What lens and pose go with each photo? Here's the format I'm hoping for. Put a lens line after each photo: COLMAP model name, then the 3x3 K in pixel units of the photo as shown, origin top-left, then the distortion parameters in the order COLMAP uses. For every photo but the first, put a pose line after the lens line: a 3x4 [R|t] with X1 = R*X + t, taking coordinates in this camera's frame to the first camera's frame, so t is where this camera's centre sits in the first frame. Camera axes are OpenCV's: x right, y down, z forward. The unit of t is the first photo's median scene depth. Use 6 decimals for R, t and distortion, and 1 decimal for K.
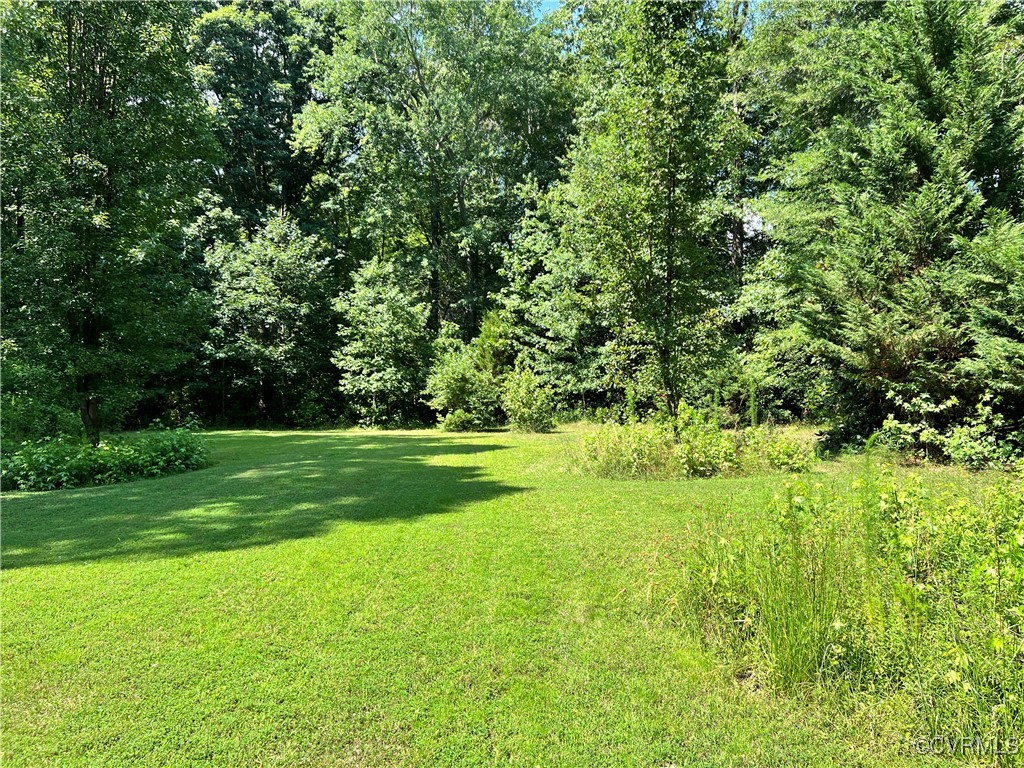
lens RADIAL K [[771.7, 0, 522.4], [0, 771.7, 383.9], [0, 0, 1]] dist [0.072359, -0.078946]
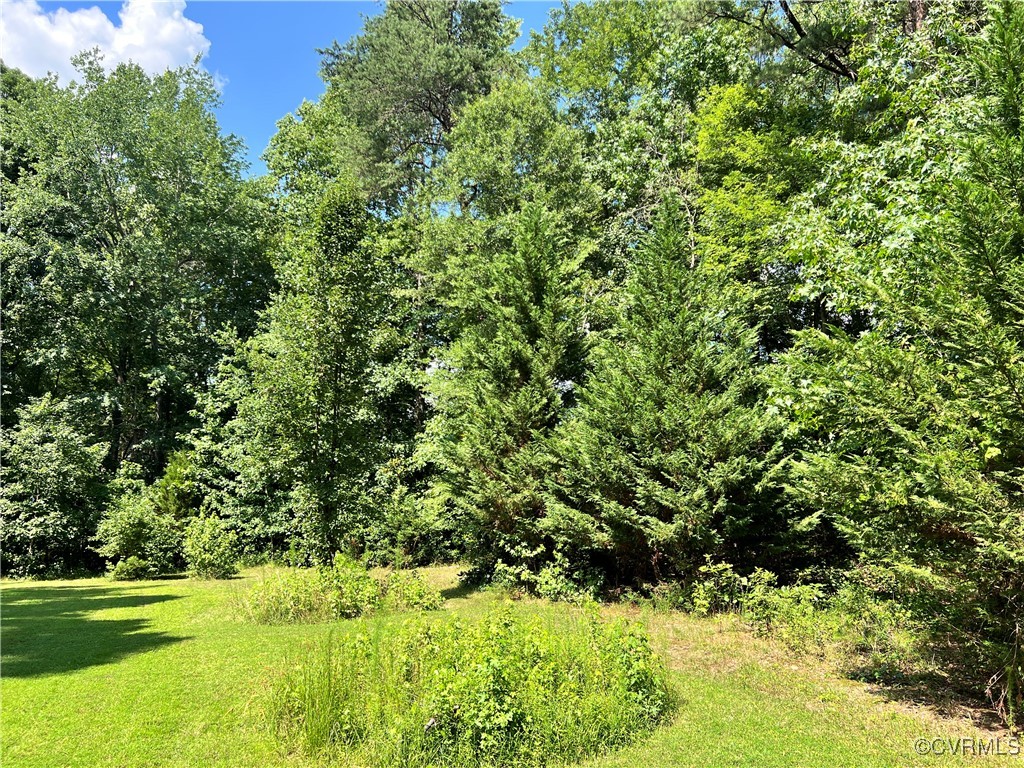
lens RADIAL K [[771.7, 0, 521.9], [0, 771.7, 389.4], [0, 0, 1]] dist [0.072359, -0.078946]
pose [[0.933937, 0.054579, 0.353245, 0.015421], [0.002905, 0.987082, -0.160192, -0.015123], [-0.357425, 0.150635, 0.921714, -0.109063]]
